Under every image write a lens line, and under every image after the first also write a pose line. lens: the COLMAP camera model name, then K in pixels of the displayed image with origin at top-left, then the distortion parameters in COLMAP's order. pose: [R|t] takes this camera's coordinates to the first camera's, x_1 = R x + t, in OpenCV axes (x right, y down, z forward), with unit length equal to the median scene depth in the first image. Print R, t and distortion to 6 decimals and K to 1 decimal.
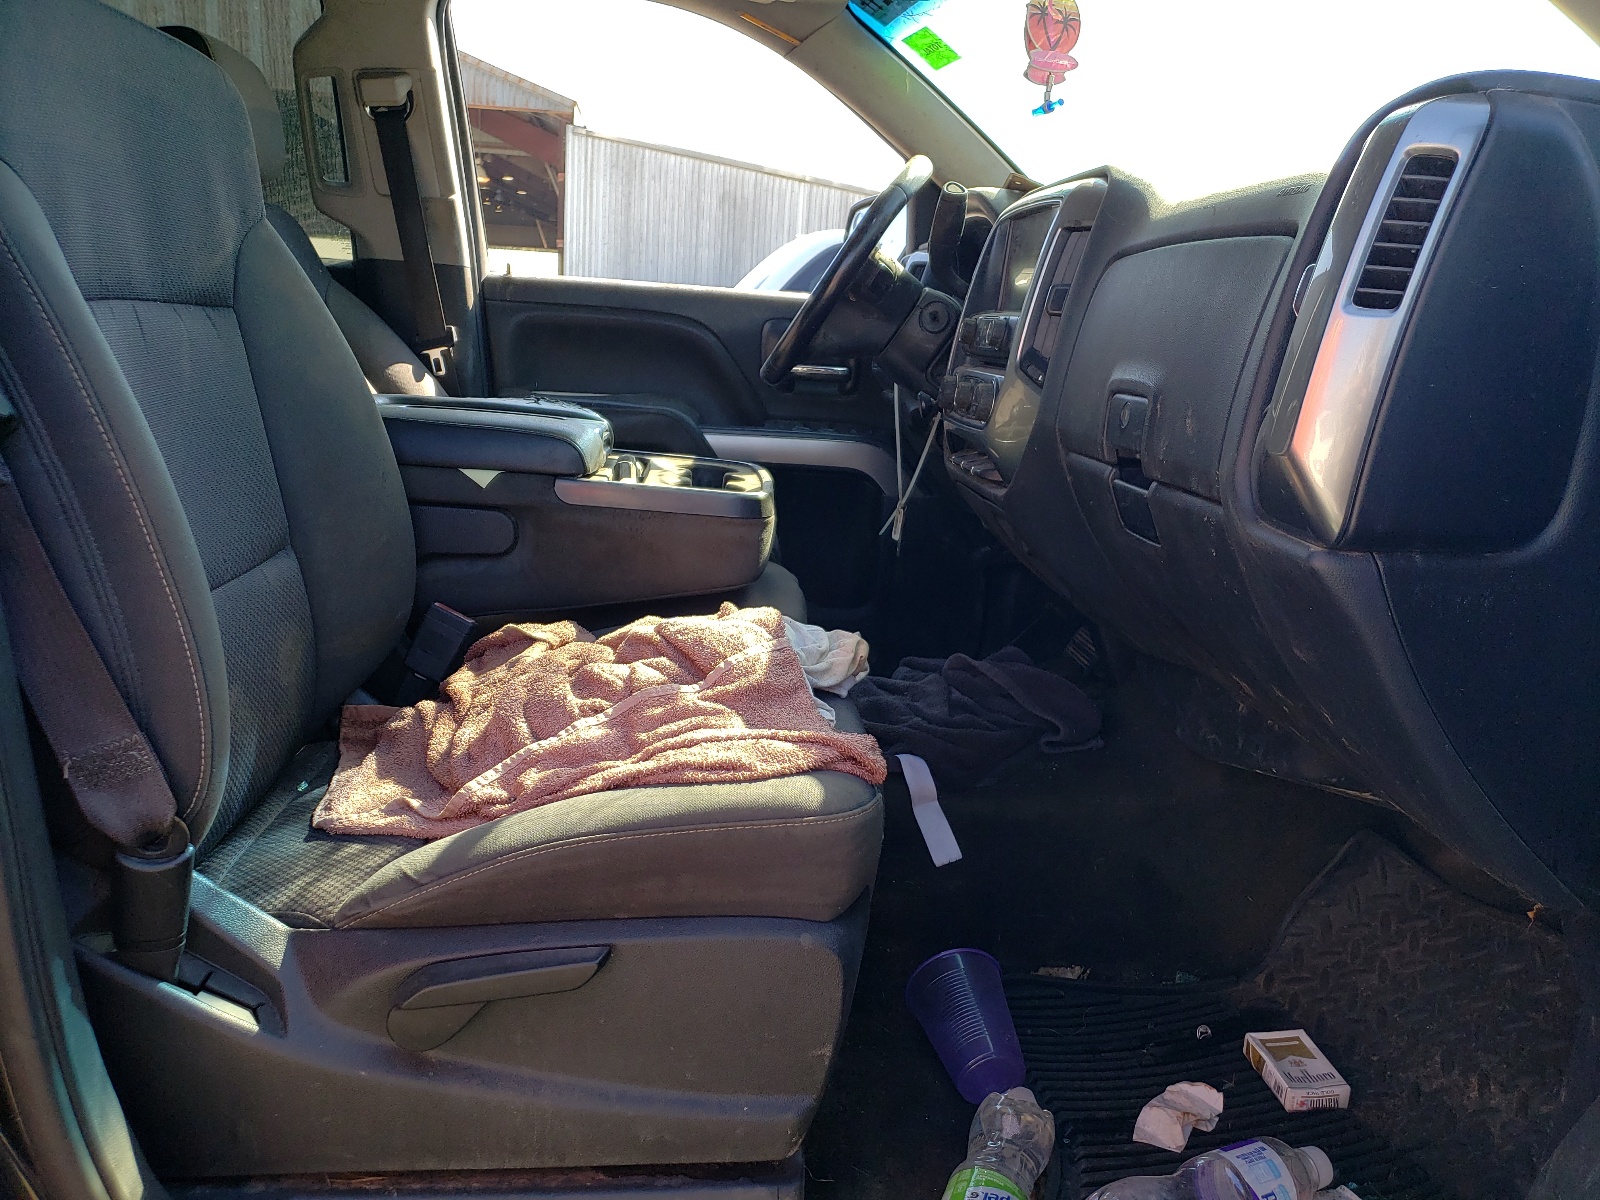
lens RADIAL K [[1306.9, 0, 798.6], [0, 1306.9, 598.4], [0, 0, 1]] dist [0.006565, 0.002560]
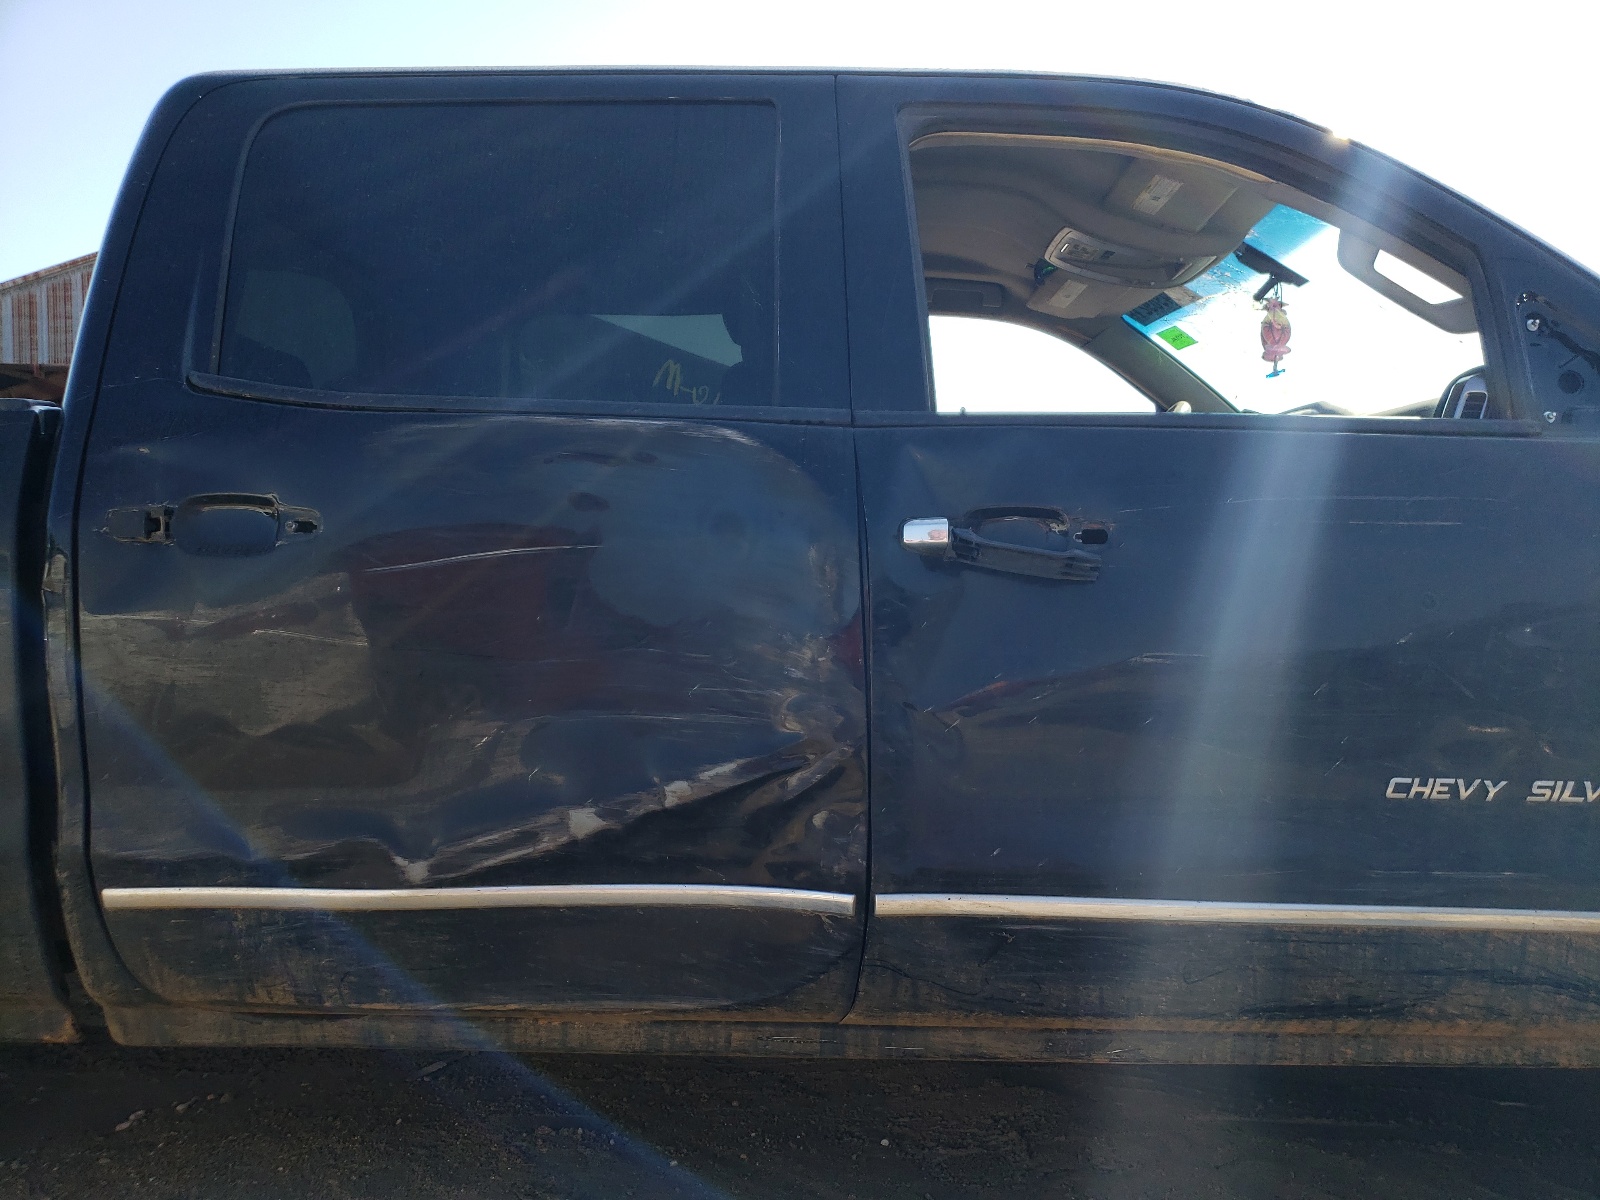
lens RADIAL K [[1306.9, 0, 801.8], [0, 1306.9, 600.2], [0, 0, 1]] dist [0.006565, 0.002560]
pose [[0.995106, -0.037775, -0.091306, -0.313468], [0.020857, 0.983520, -0.179591, 0.250116], [0.096585, 0.176808, 0.979495, -0.797159]]
